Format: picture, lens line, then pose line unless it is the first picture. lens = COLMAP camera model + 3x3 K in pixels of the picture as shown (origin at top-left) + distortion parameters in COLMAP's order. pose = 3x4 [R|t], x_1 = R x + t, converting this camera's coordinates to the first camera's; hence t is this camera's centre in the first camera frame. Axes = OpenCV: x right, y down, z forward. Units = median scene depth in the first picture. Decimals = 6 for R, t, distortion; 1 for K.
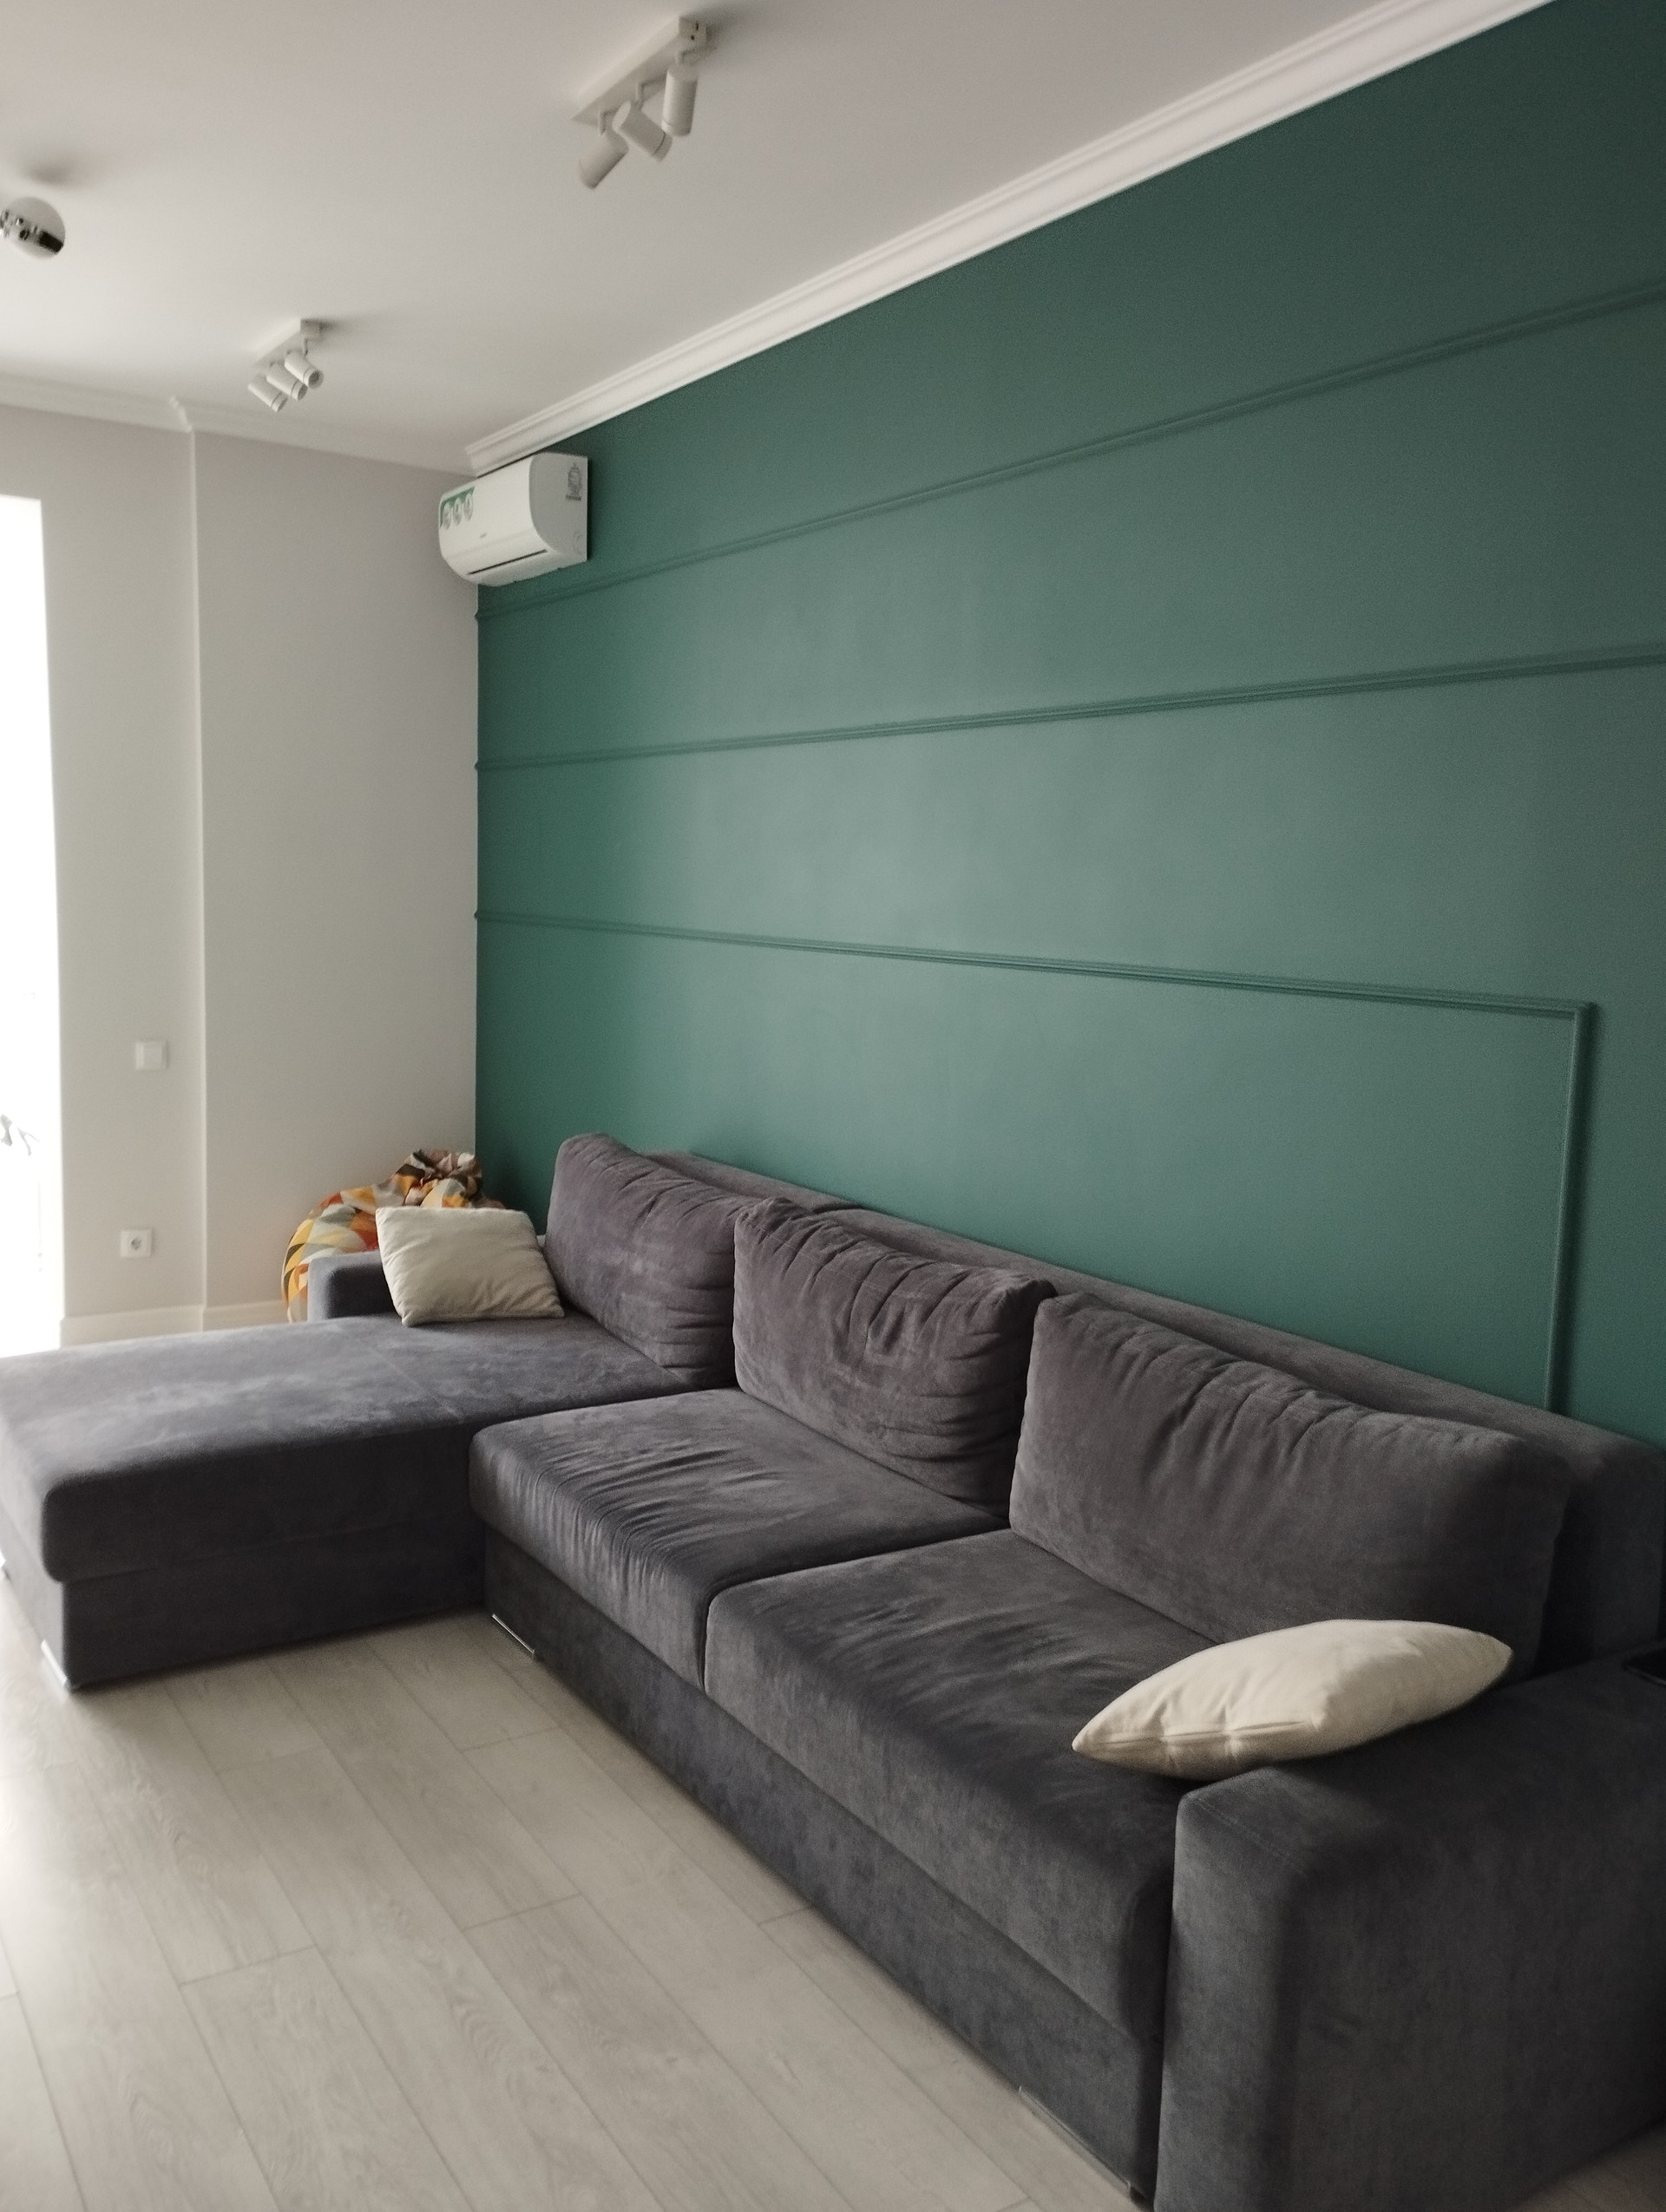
lens RADIAL K [[1826.1, 0, 815.1], [0, 1826.1, 1101.5], [0, 0, 1]] dist [0.092900, -0.110695]
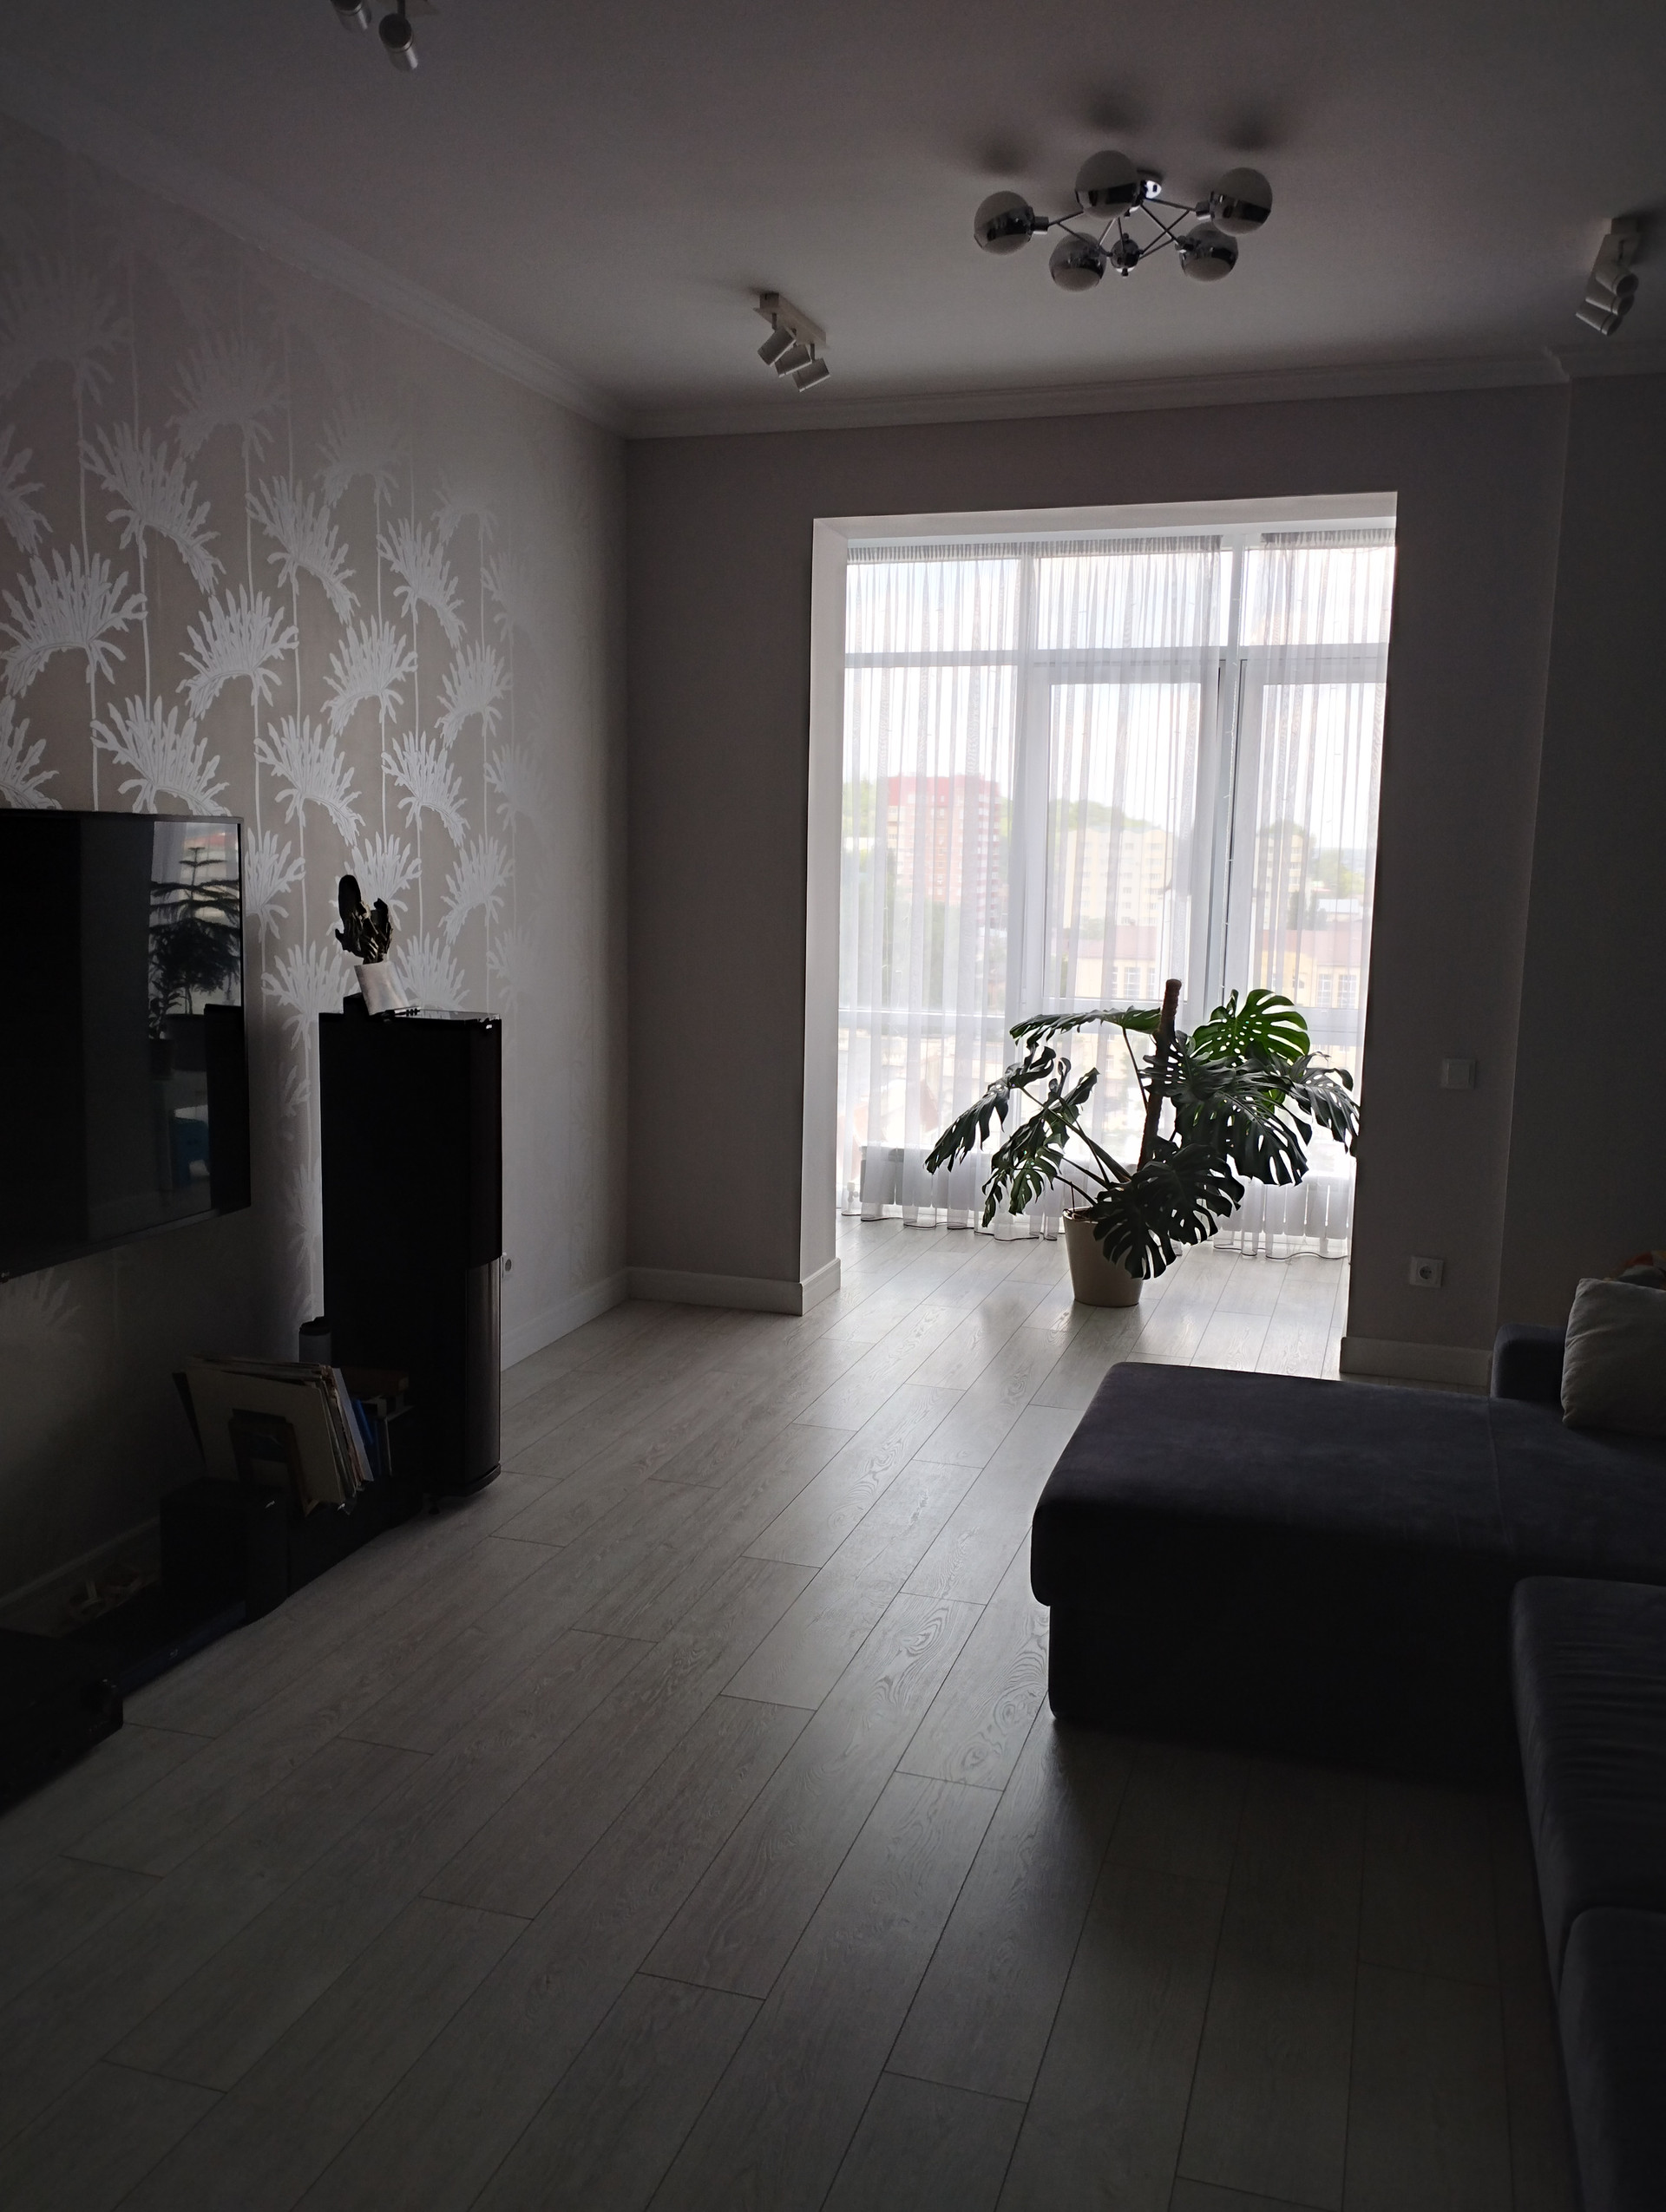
lens RADIAL K [[1826.1, 0, 815.1], [0, 1826.1, 1101.5], [0, 0, 1]] dist [0.092900, -0.110695]
pose [[0.655144, 0.086894, -0.750491, 0.130161], [-0.089088, 0.995319, 0.037471, -0.017813], [0.750233, 0.042311, 0.659818, 0.155397]]
